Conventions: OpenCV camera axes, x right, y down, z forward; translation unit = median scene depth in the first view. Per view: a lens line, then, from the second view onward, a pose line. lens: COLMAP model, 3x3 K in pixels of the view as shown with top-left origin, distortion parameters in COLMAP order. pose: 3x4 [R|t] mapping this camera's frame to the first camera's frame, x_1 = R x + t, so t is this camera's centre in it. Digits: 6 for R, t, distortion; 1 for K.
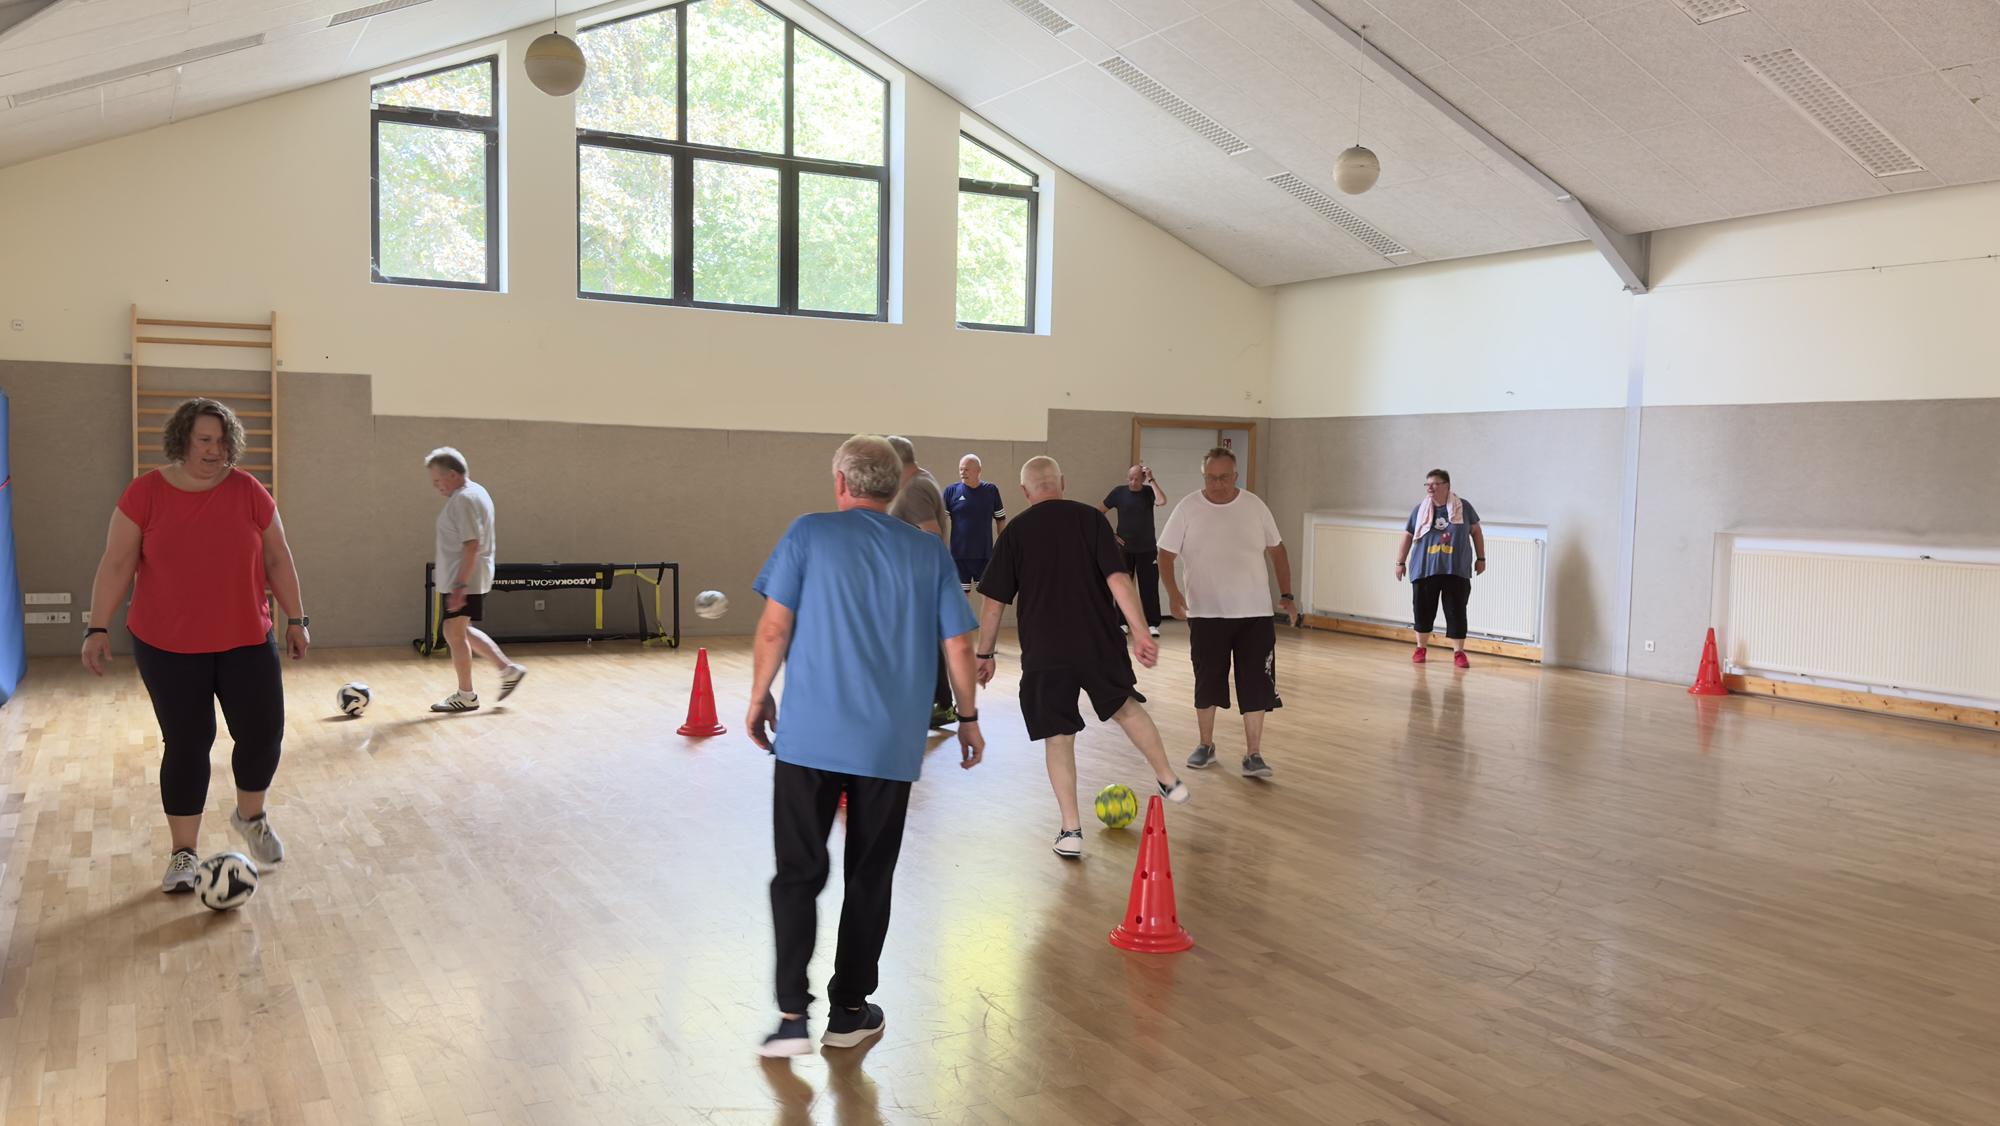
lens RADIAL K [[1637.9, 0, 1009.4], [0, 1637.9, 581.5], [0, 0, 1]] dist [0.165463, -0.292996]
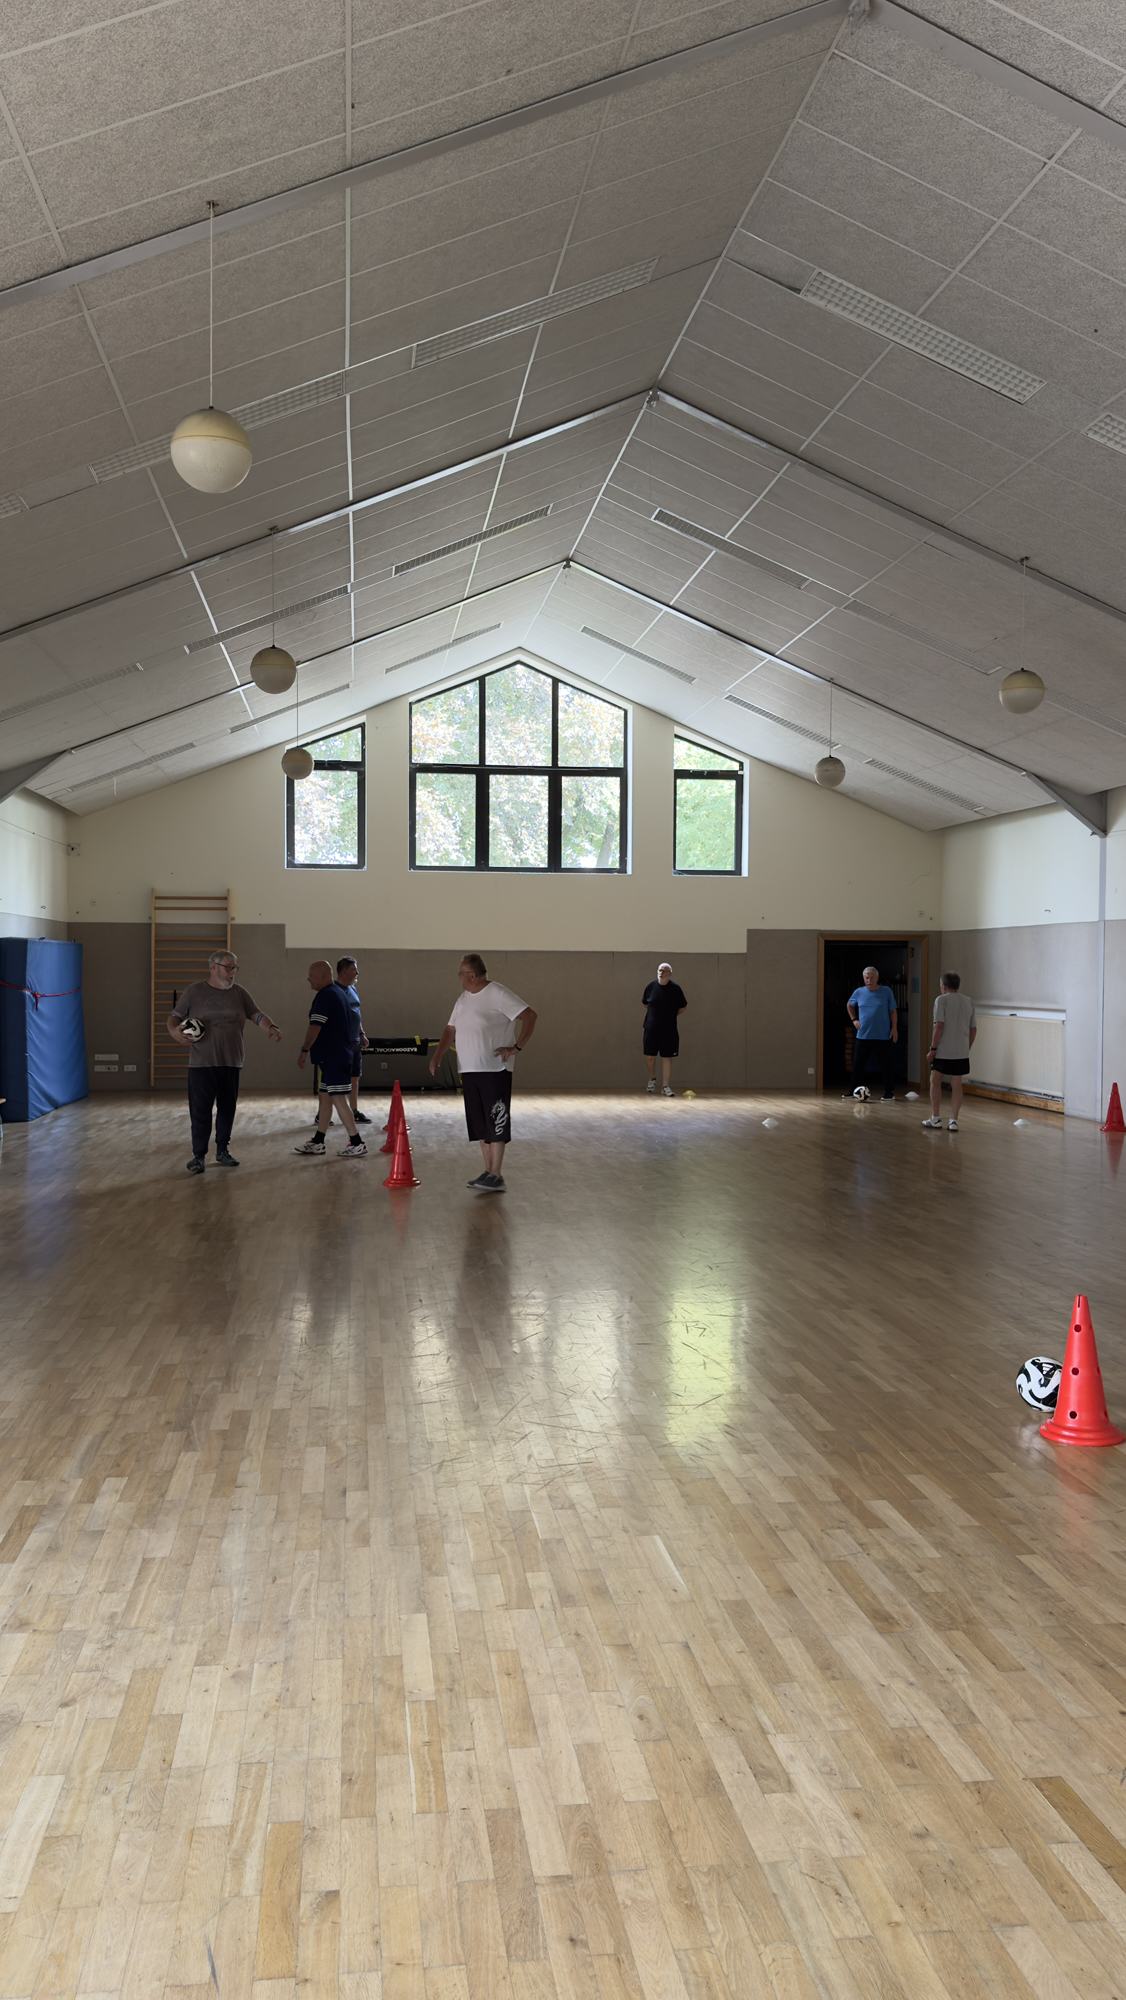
lens RADIAL K [[1621.6, 0, 552.4], [0, 1621.6, 994.7], [0, 0, 1]] dist [0.157384, -0.280267]
pose [[0.932480, -0.011013, -0.361055, 0.390287], [-0.010005, 0.998364, -0.056293, 0.029839], [0.361084, 0.056104, 0.930844, -0.348719]]
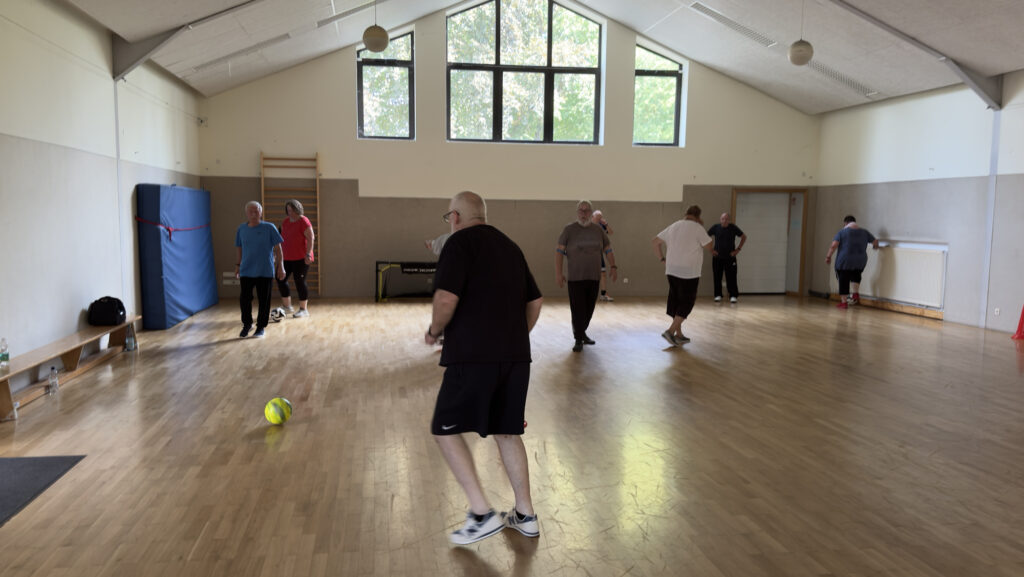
lens RADIAL K [[838.2, 0, 500.8], [0, 838.2, 304.8], [0, 0, 1]] dist [0.191364, -0.292274]
pose [[0.941526, 0.023247, -0.336137, 0.174181], [-0.012422, 0.999334, 0.034320, 0.005786], [0.336711, -0.028137, 0.941188, -0.029527]]
